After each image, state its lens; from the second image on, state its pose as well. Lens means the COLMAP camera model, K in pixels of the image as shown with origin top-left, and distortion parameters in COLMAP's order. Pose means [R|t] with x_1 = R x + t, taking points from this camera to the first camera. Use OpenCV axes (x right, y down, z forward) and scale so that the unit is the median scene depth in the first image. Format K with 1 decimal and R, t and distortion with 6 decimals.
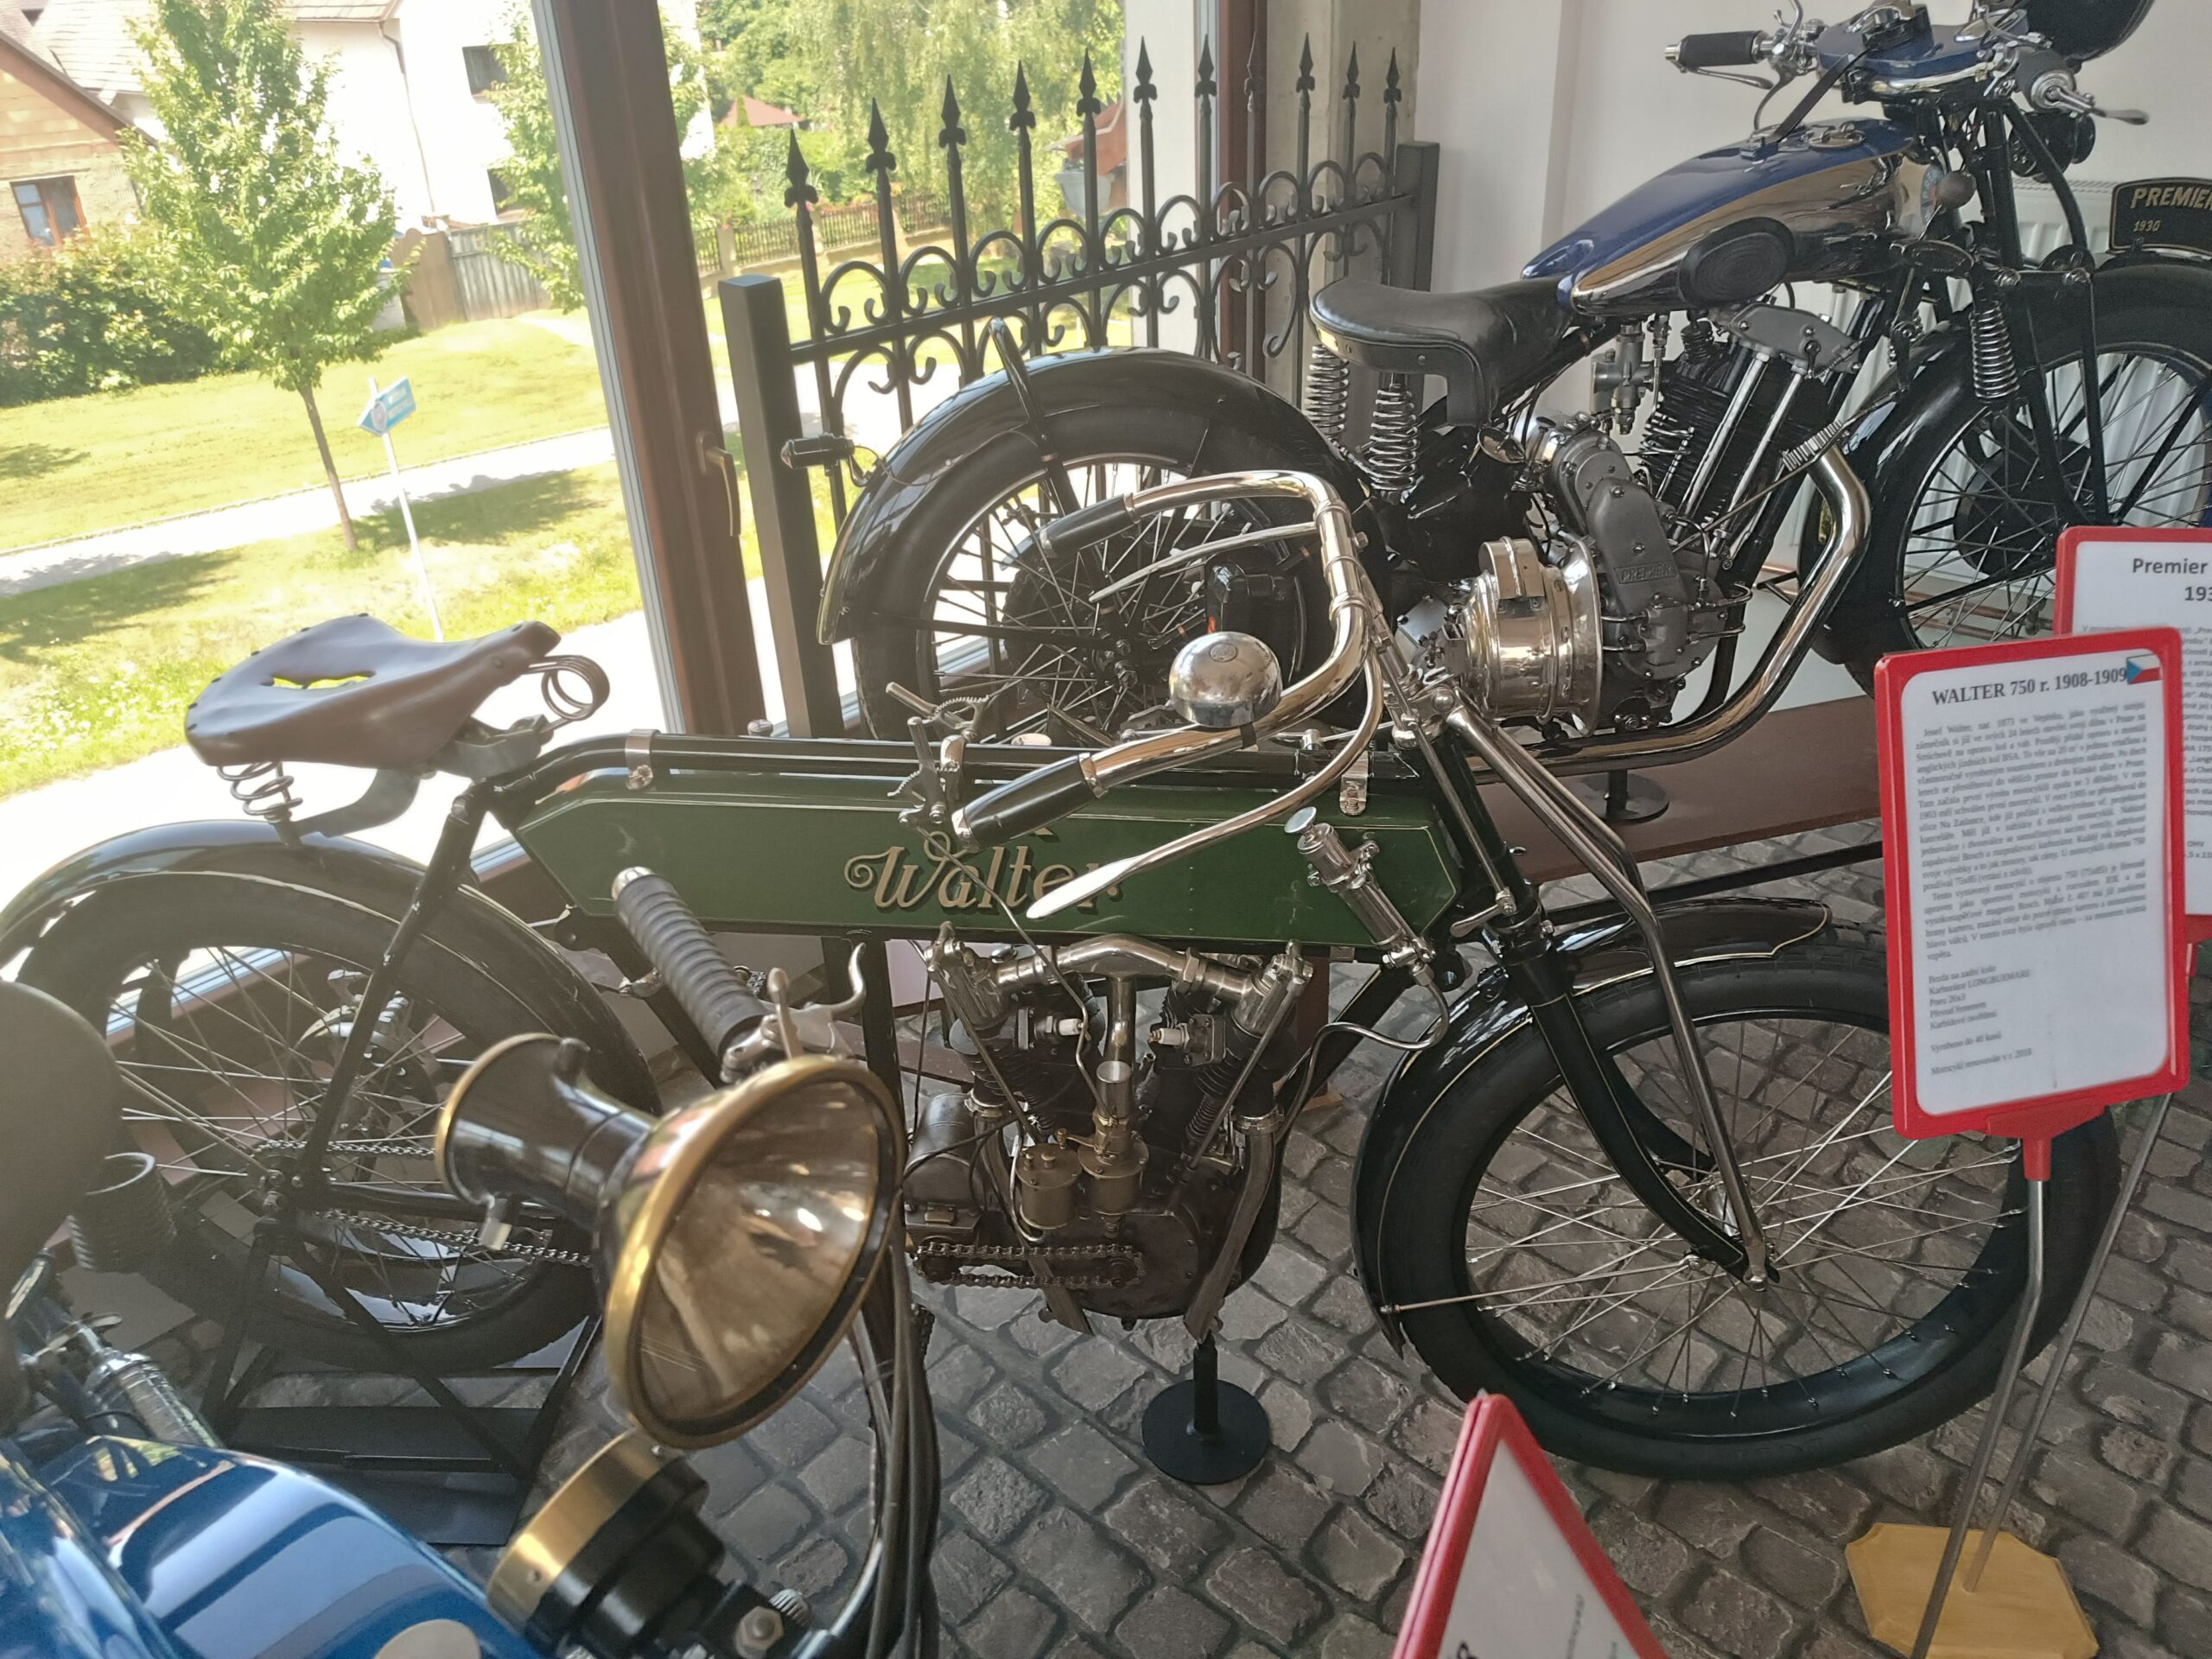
lens RADIAL K [[1617.6, 0, 1106.5], [0, 1617.6, 813.3], [0, 0, 1]] dist [-0.001261, -0.006775]
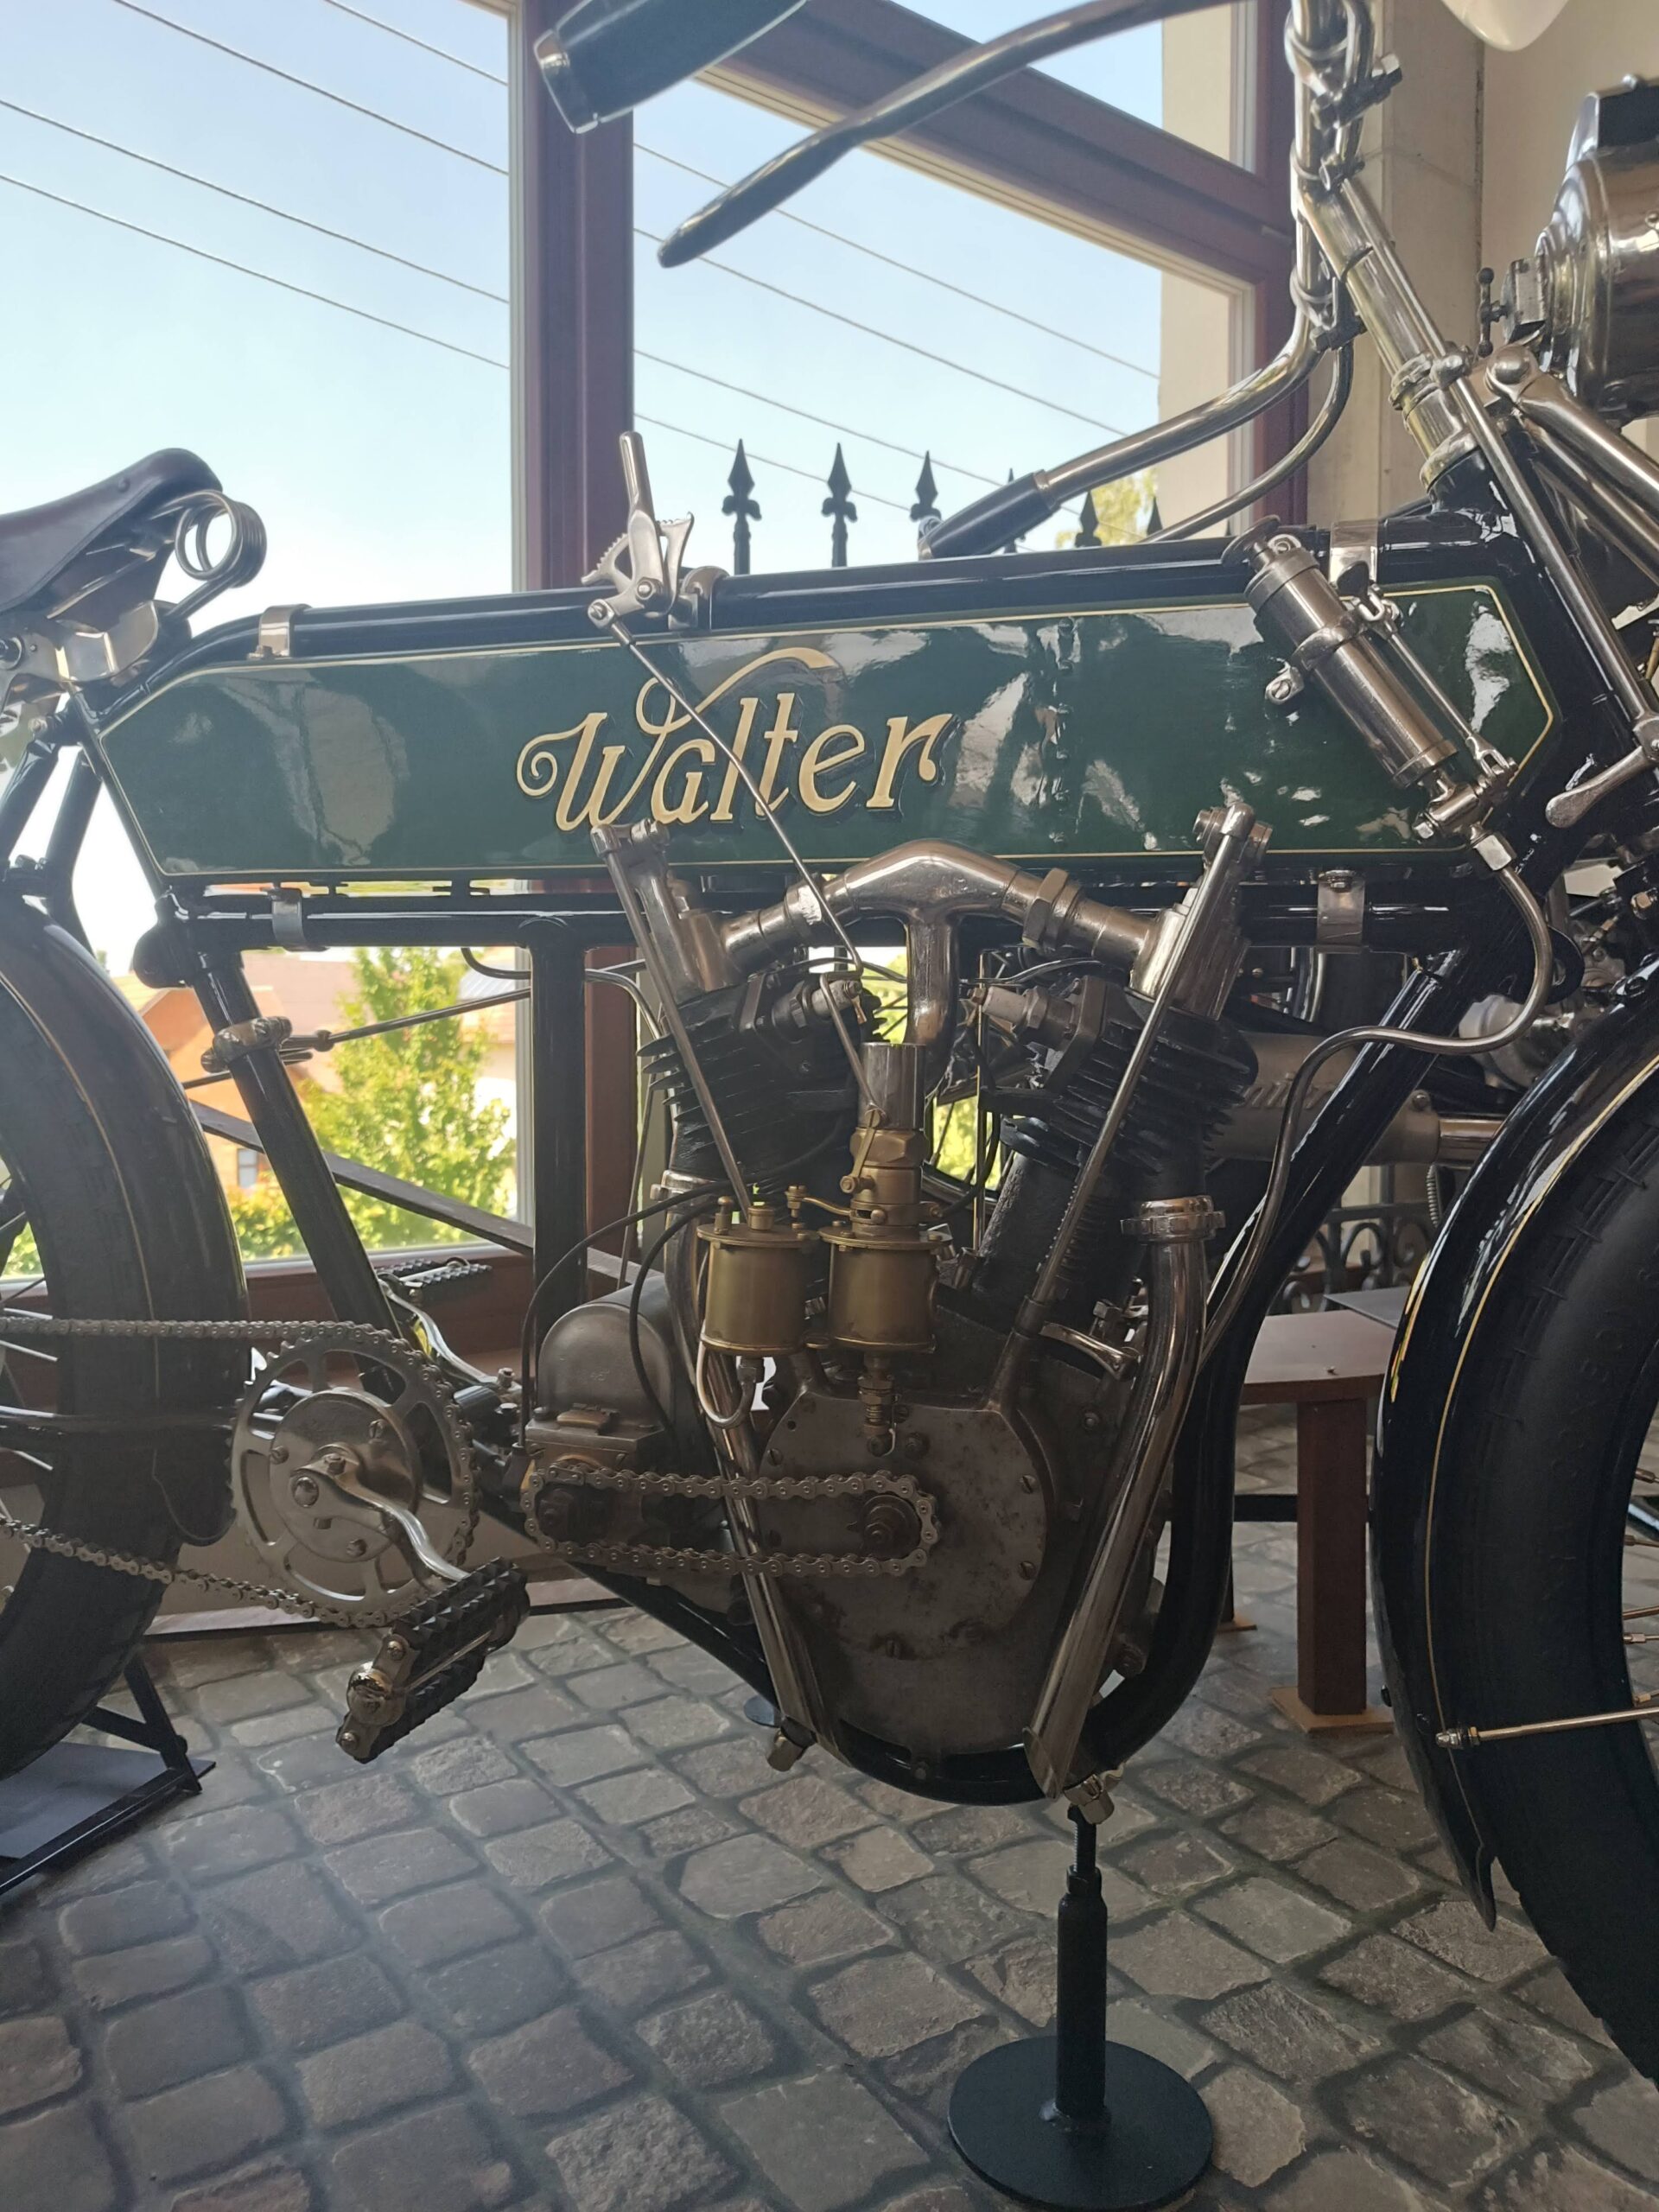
lens RADIAL K [[1617.6, 0, 832.0], [0, 1617.6, 1102.1], [0, 0, 1]] dist [-0.001261, -0.006775]
pose [[0.974199, 0.042688, -0.221615, 0.085205], [-0.136427, 0.893619, -0.427590, 0.332853], [0.179787, 0.446792, 0.876387, 0.427255]]
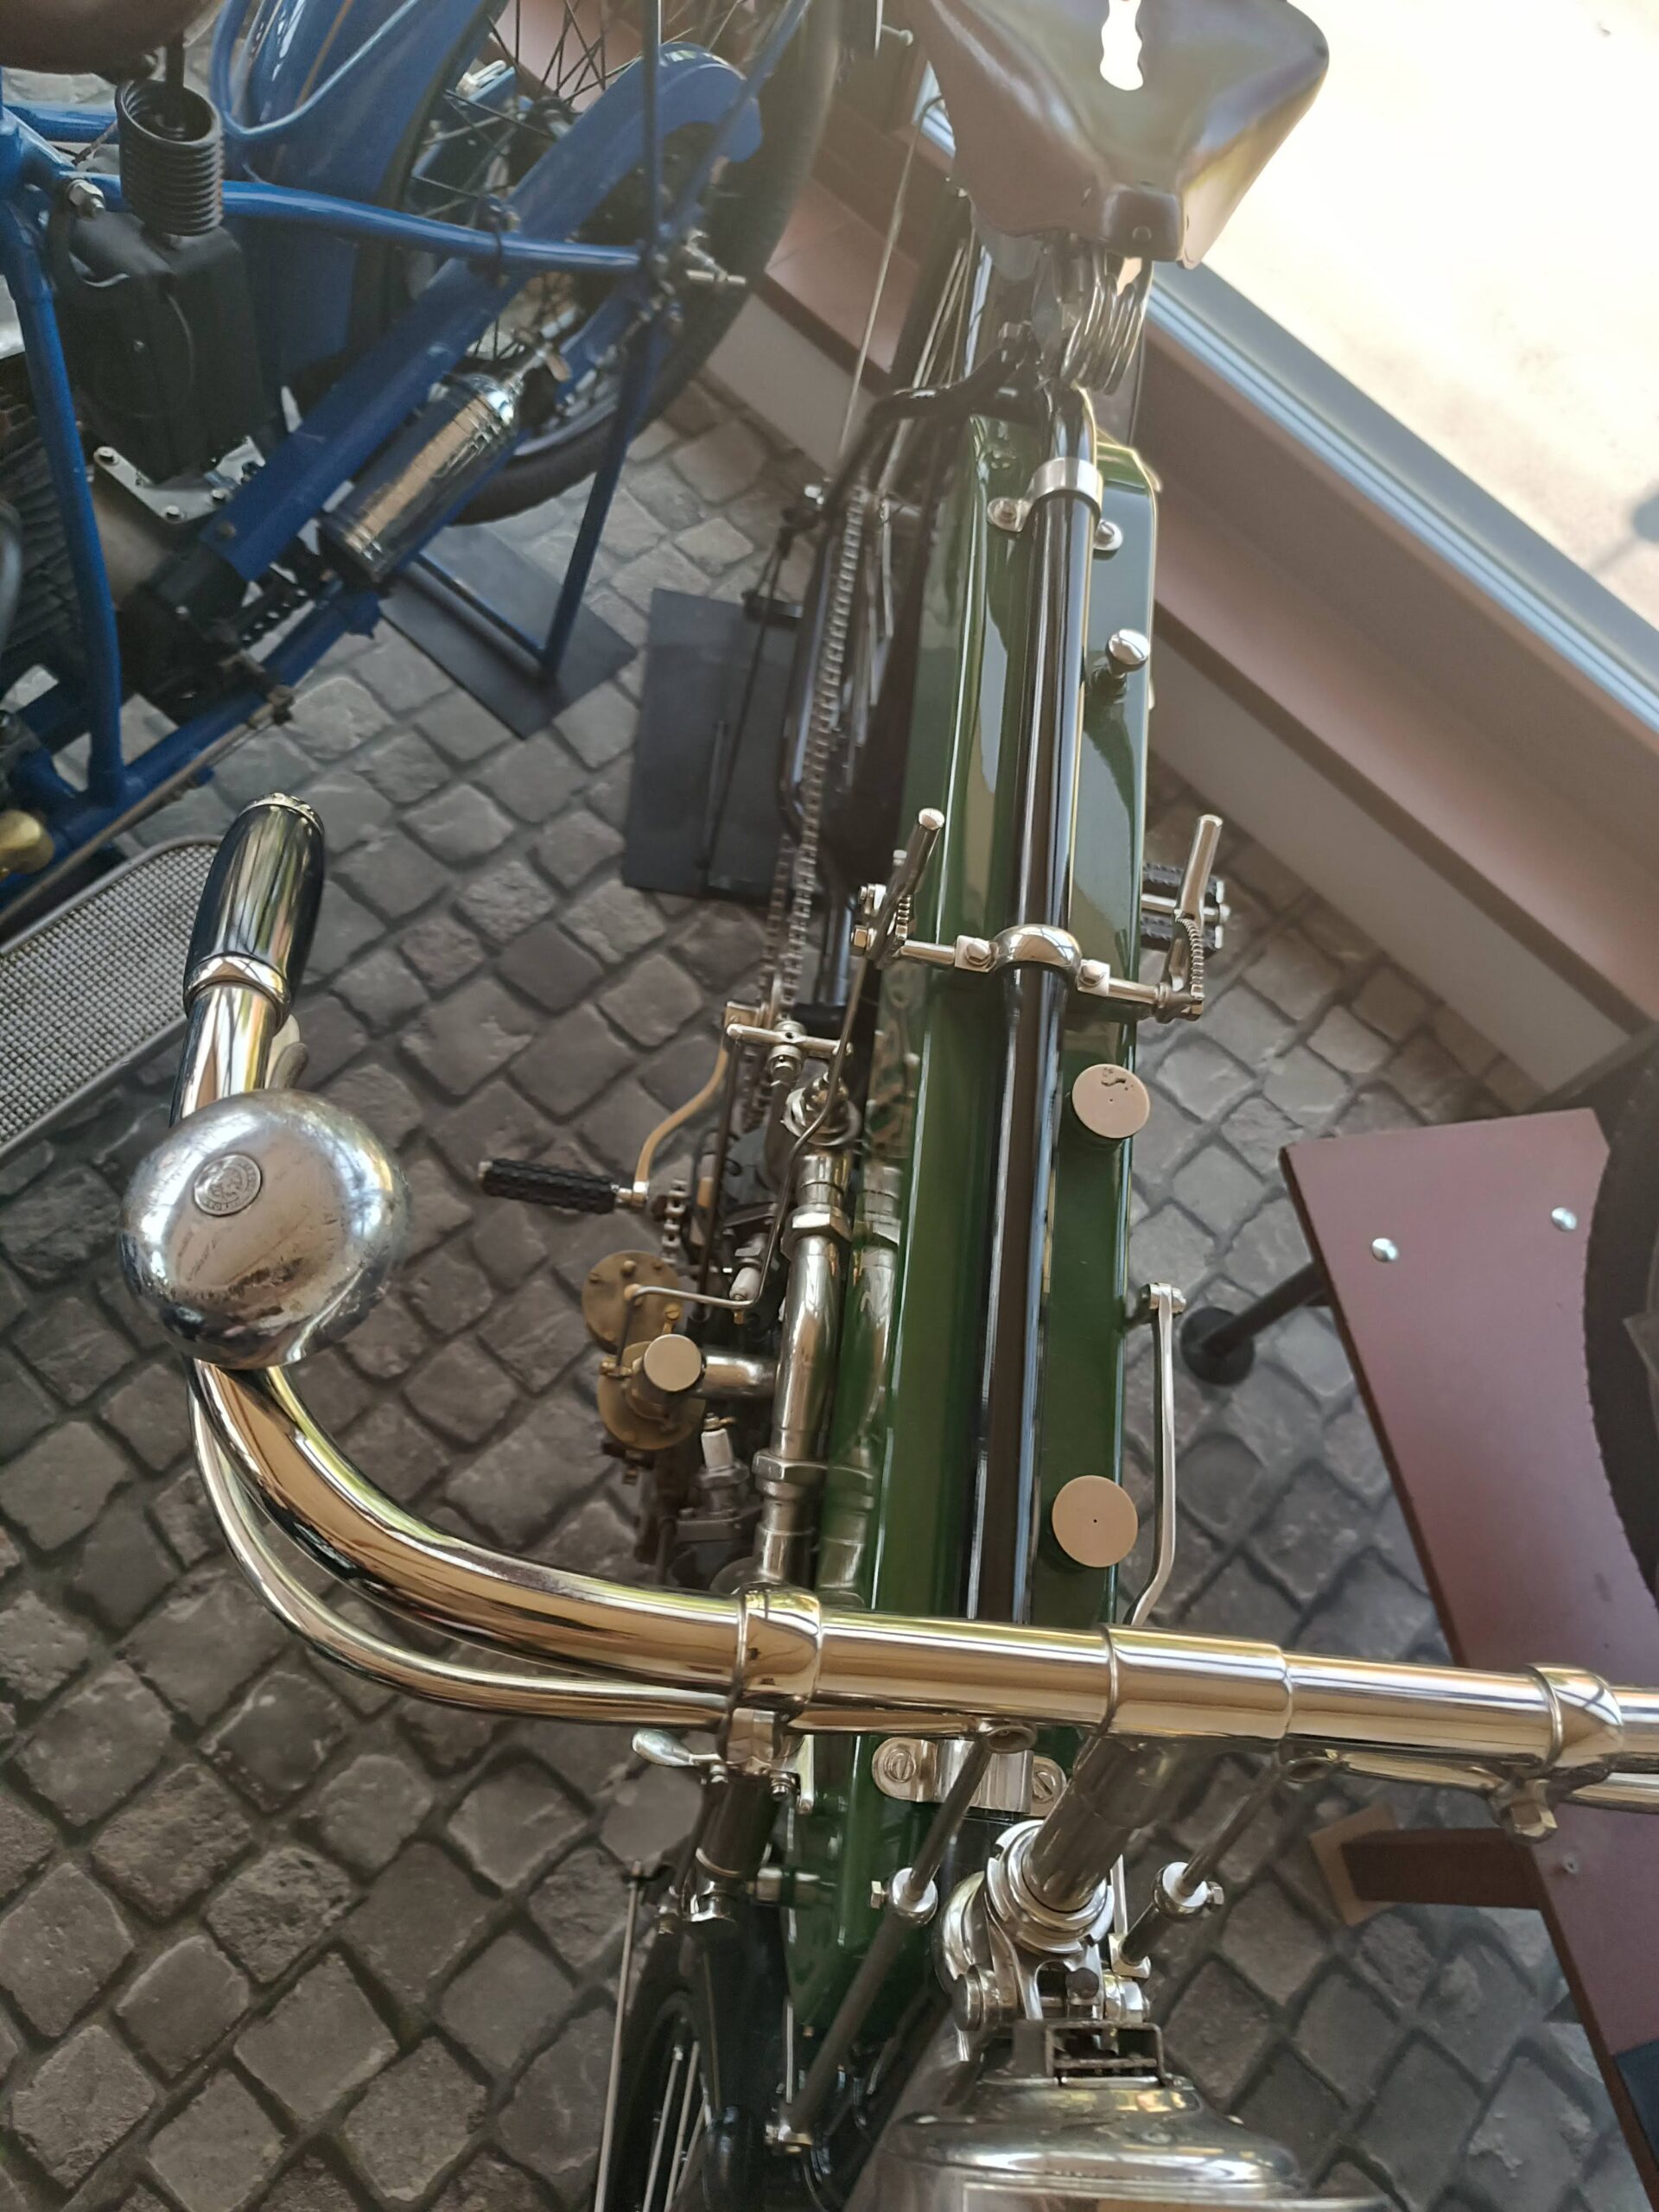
lens RADIAL K [[1617.6, 0, 820.9], [0, 1617.6, 1091.1], [0, 0, 1]] dist [-0.001261, -0.006775]
pose [[-0.014103, 0.926800, -0.375290, 0.111347], [-0.646193, 0.277972, 0.710750, -0.285067], [0.763043, 0.252534, 0.594972, 0.520355]]
